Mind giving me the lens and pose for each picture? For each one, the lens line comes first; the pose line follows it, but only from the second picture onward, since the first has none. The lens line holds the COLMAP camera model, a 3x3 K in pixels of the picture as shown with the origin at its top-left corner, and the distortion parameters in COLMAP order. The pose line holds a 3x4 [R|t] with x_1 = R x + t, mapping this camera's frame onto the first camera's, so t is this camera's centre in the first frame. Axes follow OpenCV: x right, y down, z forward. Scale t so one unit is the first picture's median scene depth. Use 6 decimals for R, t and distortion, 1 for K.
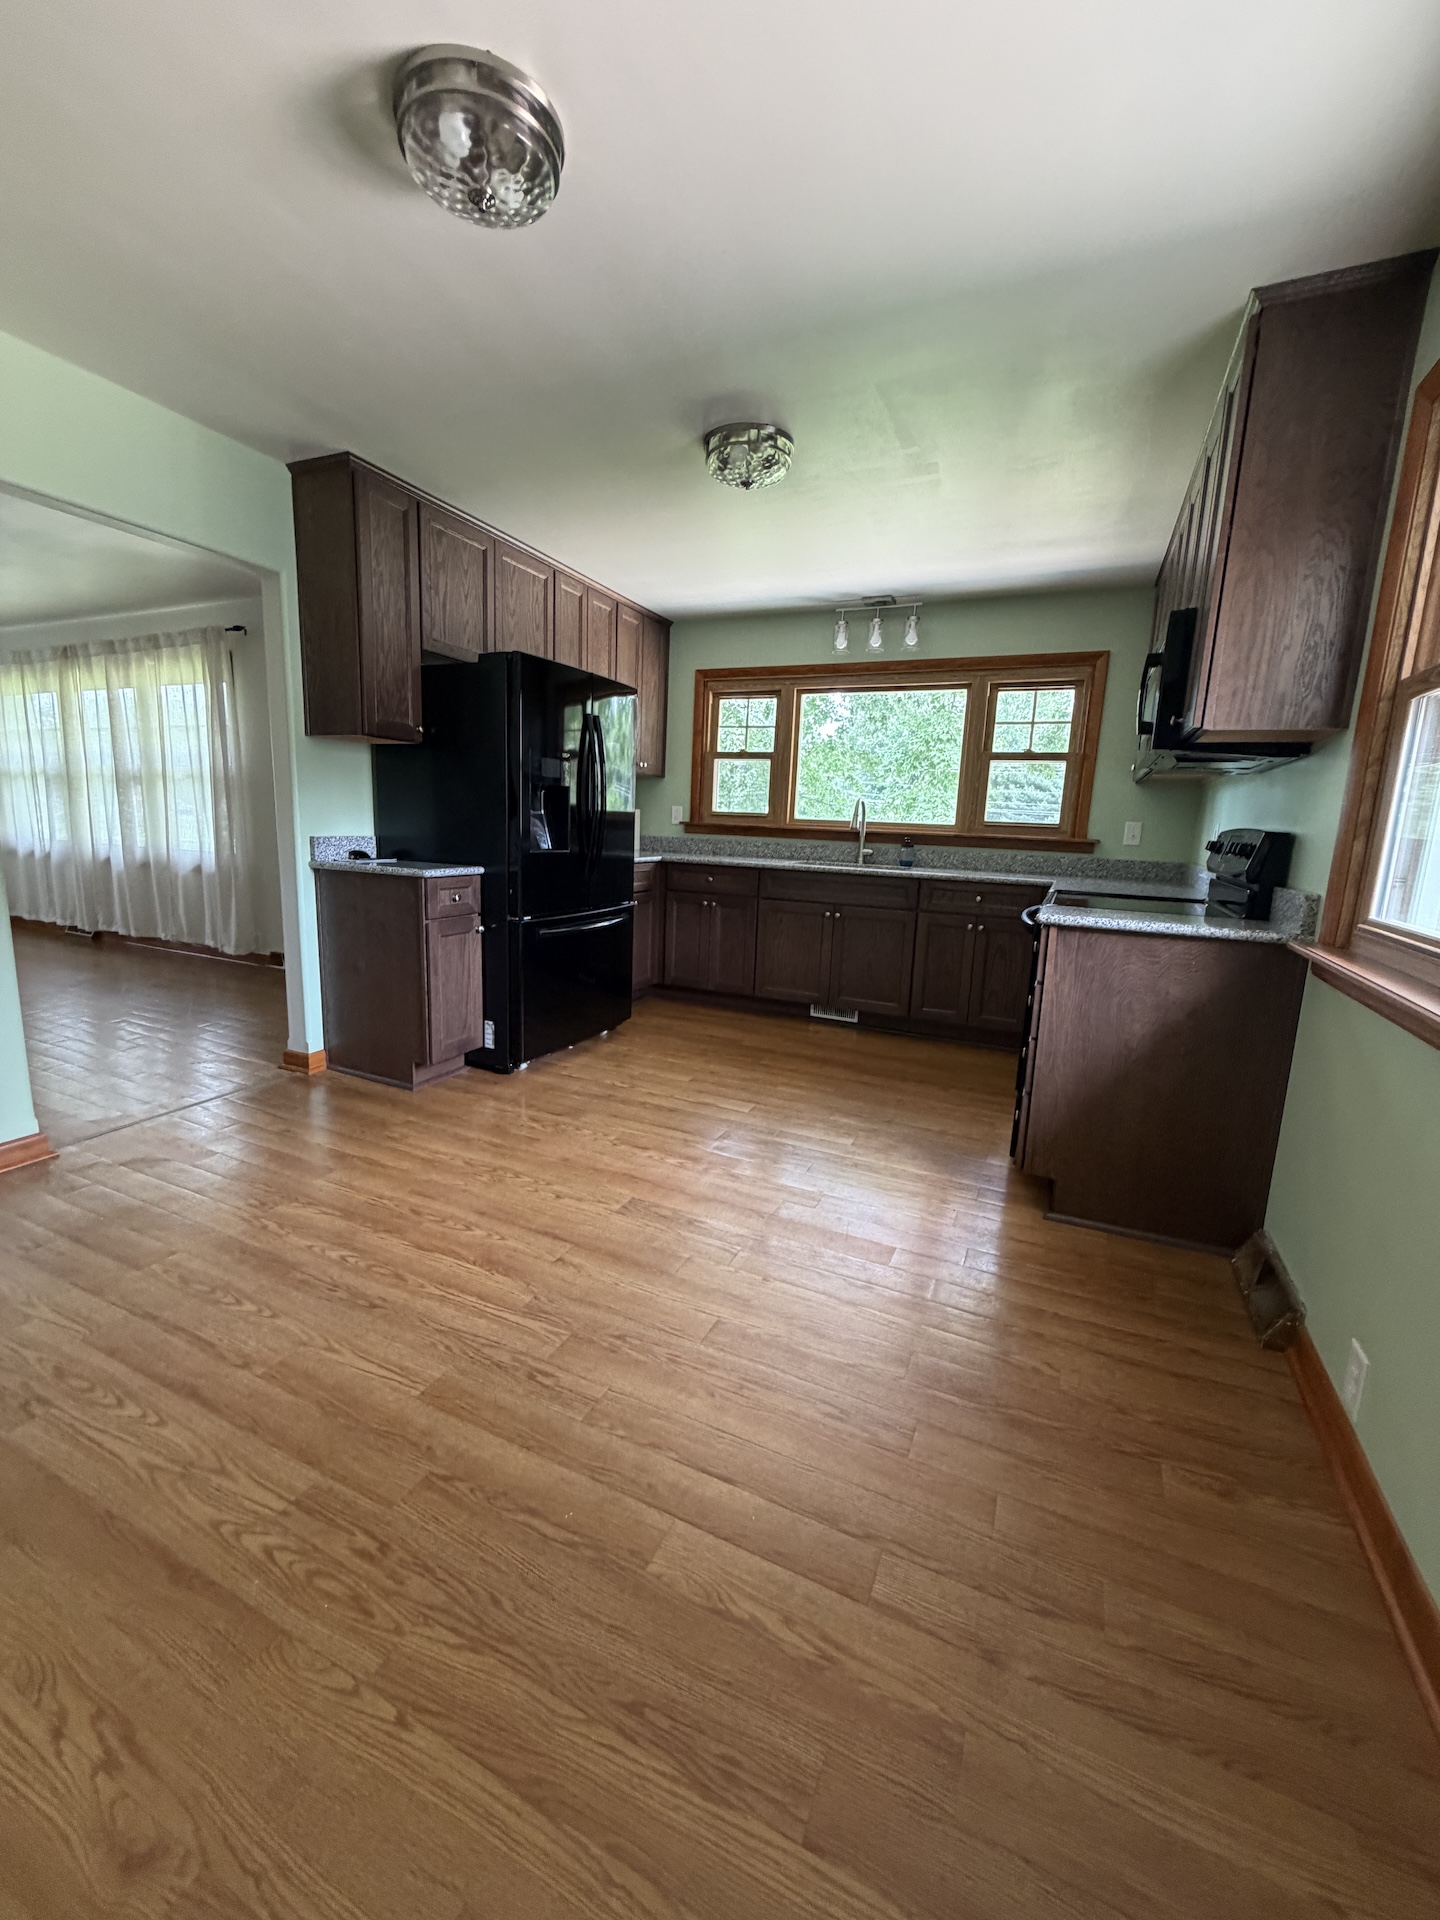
lens RADIAL K [[775.9, 0, 712.4], [0, 775.9, 956.8], [0, 0, 1]] dist [-0.002696, 0.000046]
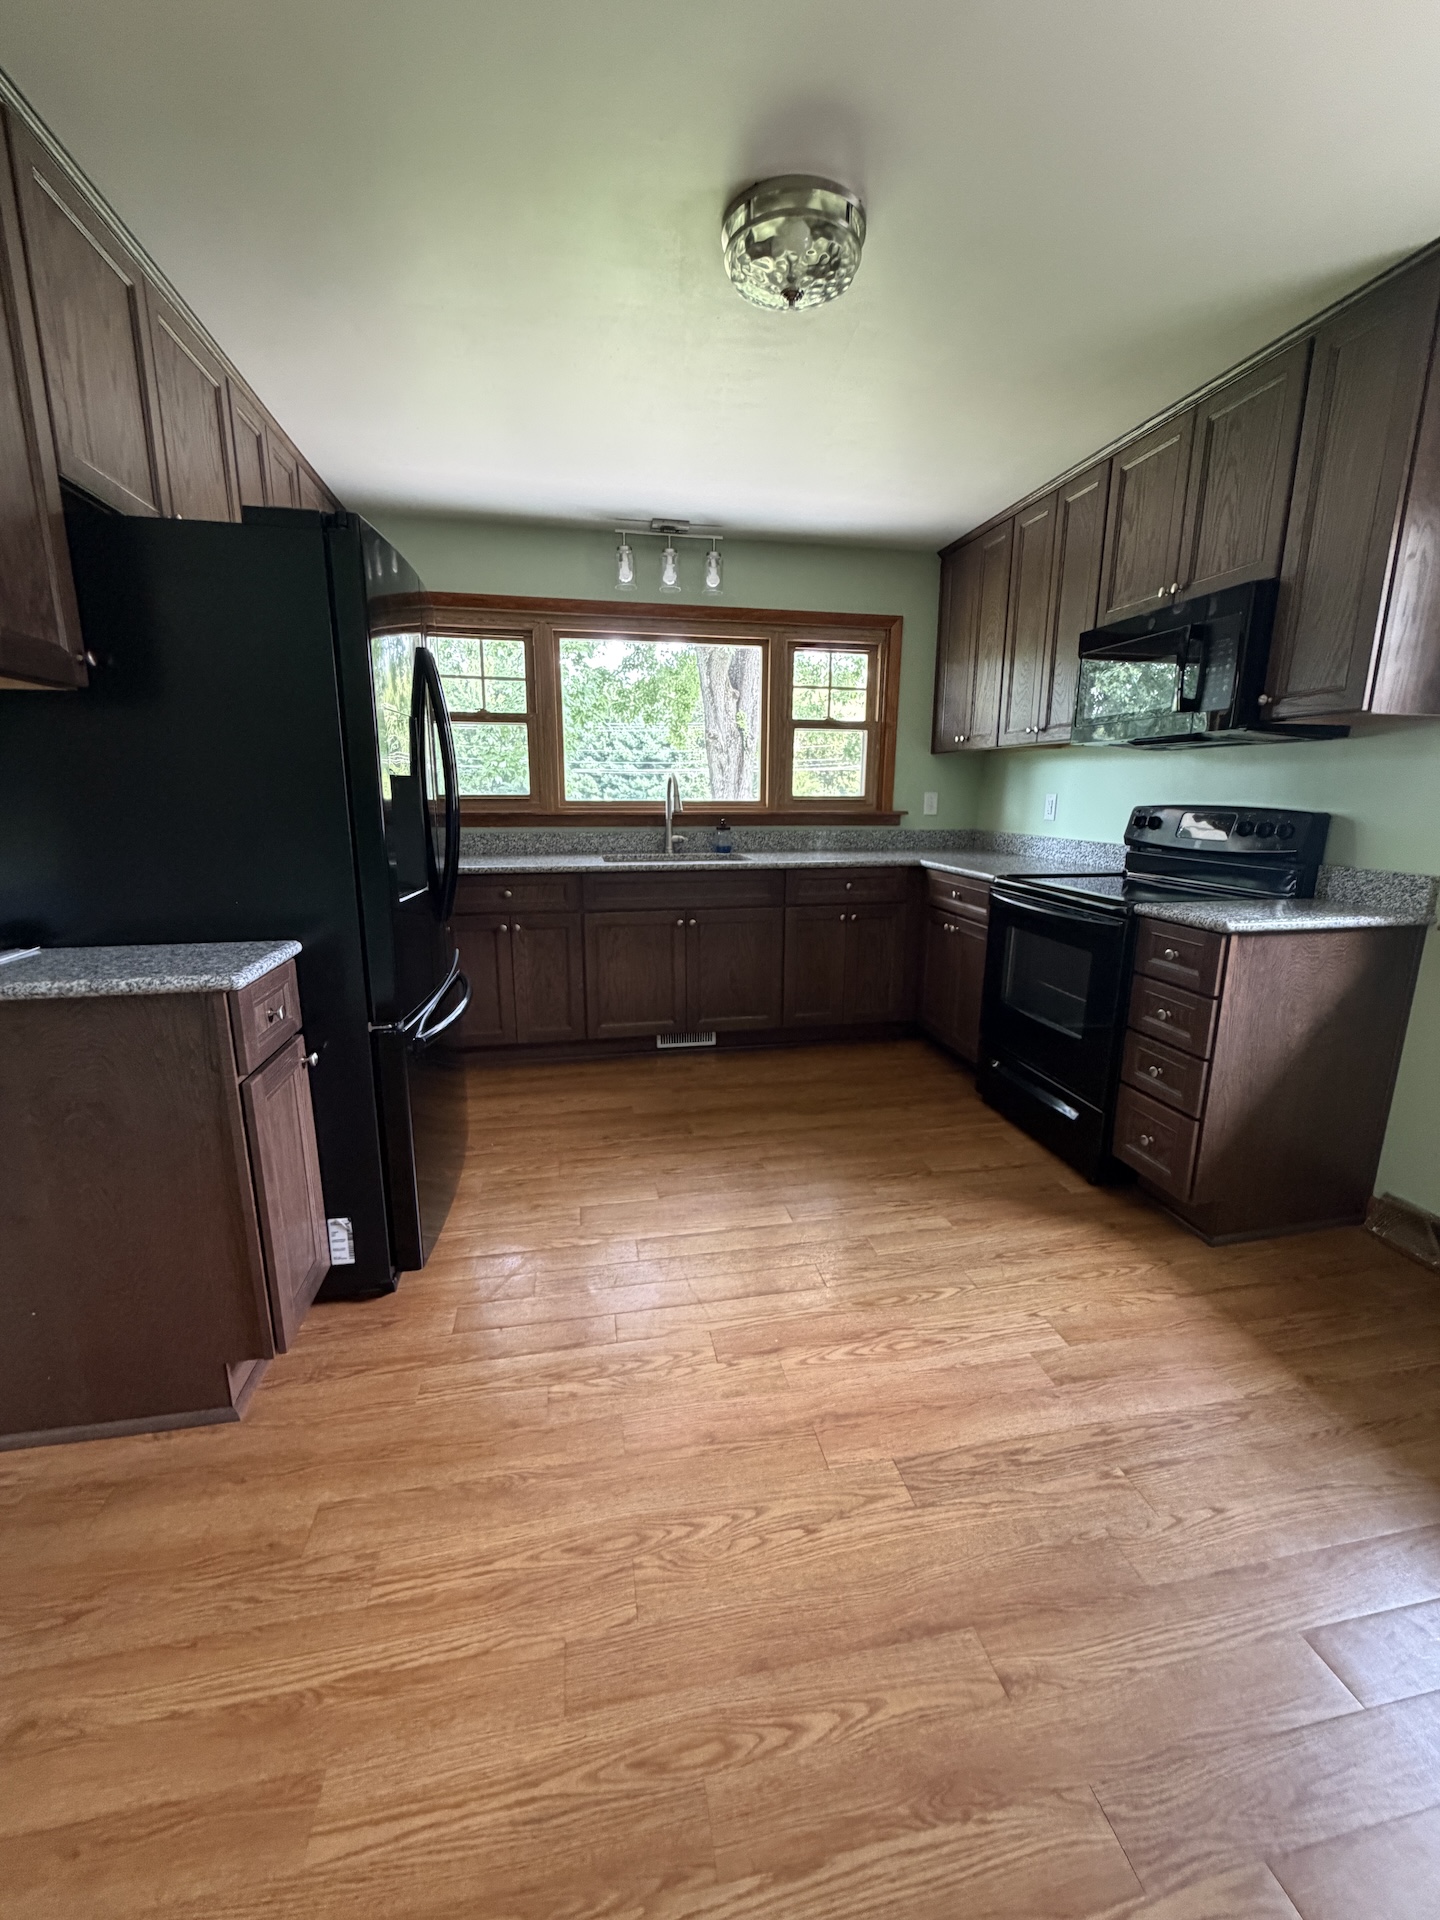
lens RADIAL K [[775.9, 0, 724.8], [0, 775.9, 957.3], [0, 0, 1]] dist [-0.002696, 0.000046]
pose [[0.805518, -0.161001, 0.570280, -0.284088], [0.130732, 0.986954, 0.093977, -0.090930], [-0.577970, -0.001146, 0.816057, 0.328102]]
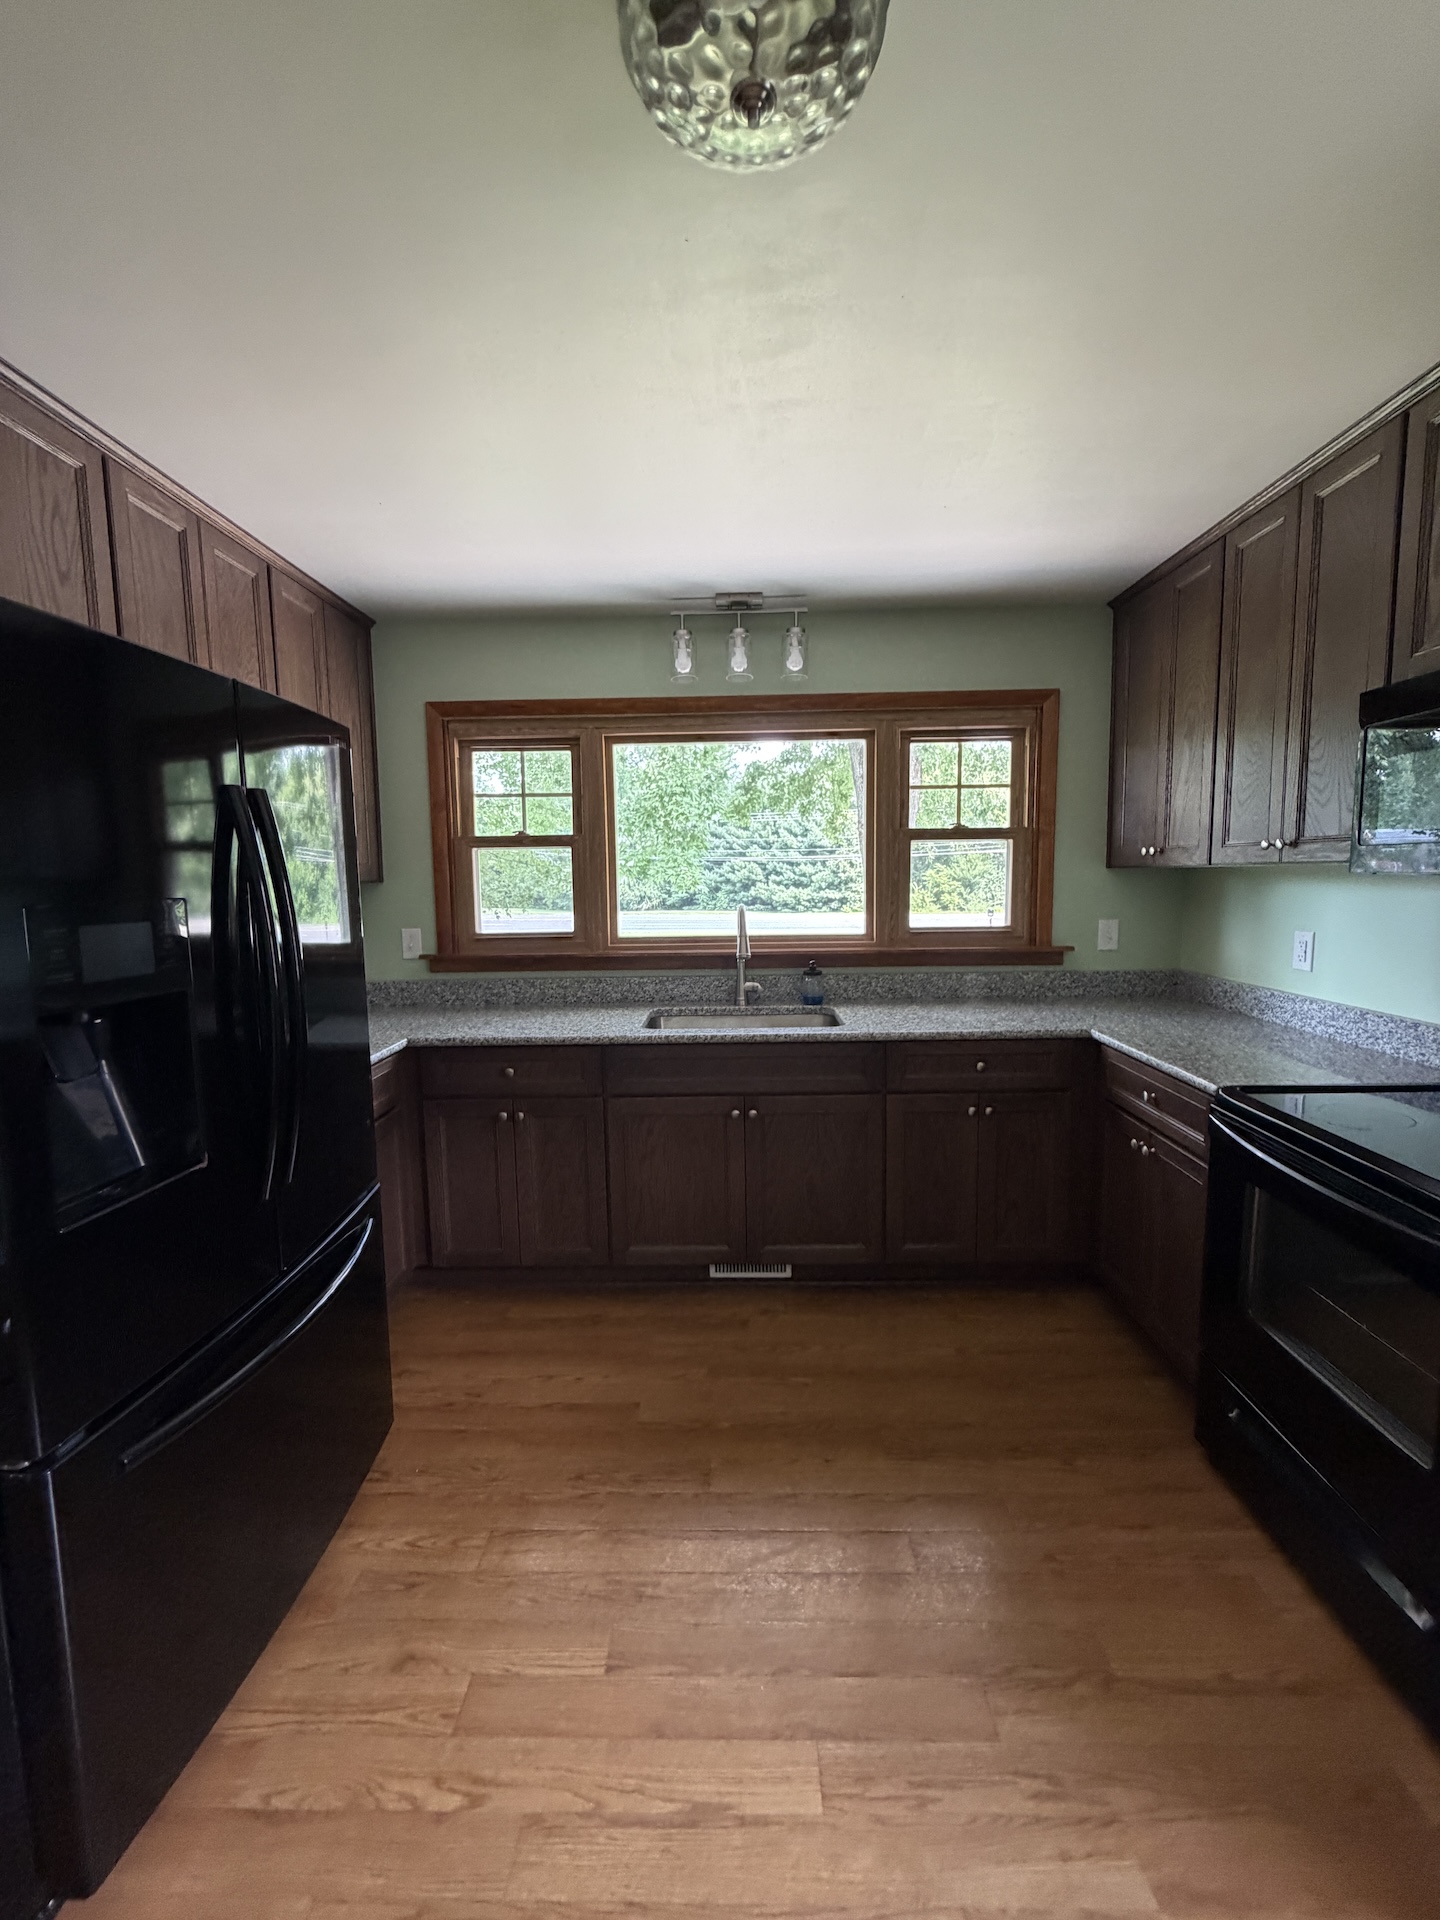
lens RADIAL K [[775.9, 0, 721.9], [0, 775.9, 953.6], [0, 0, 1]] dist [-0.002696, 0.000046]
pose [[0.913906, -0.096149, 0.394375, -0.081274], [0.122633, 0.991544, -0.042444, -0.154837], [-0.386959, 0.087153, 0.917969, 0.470470]]
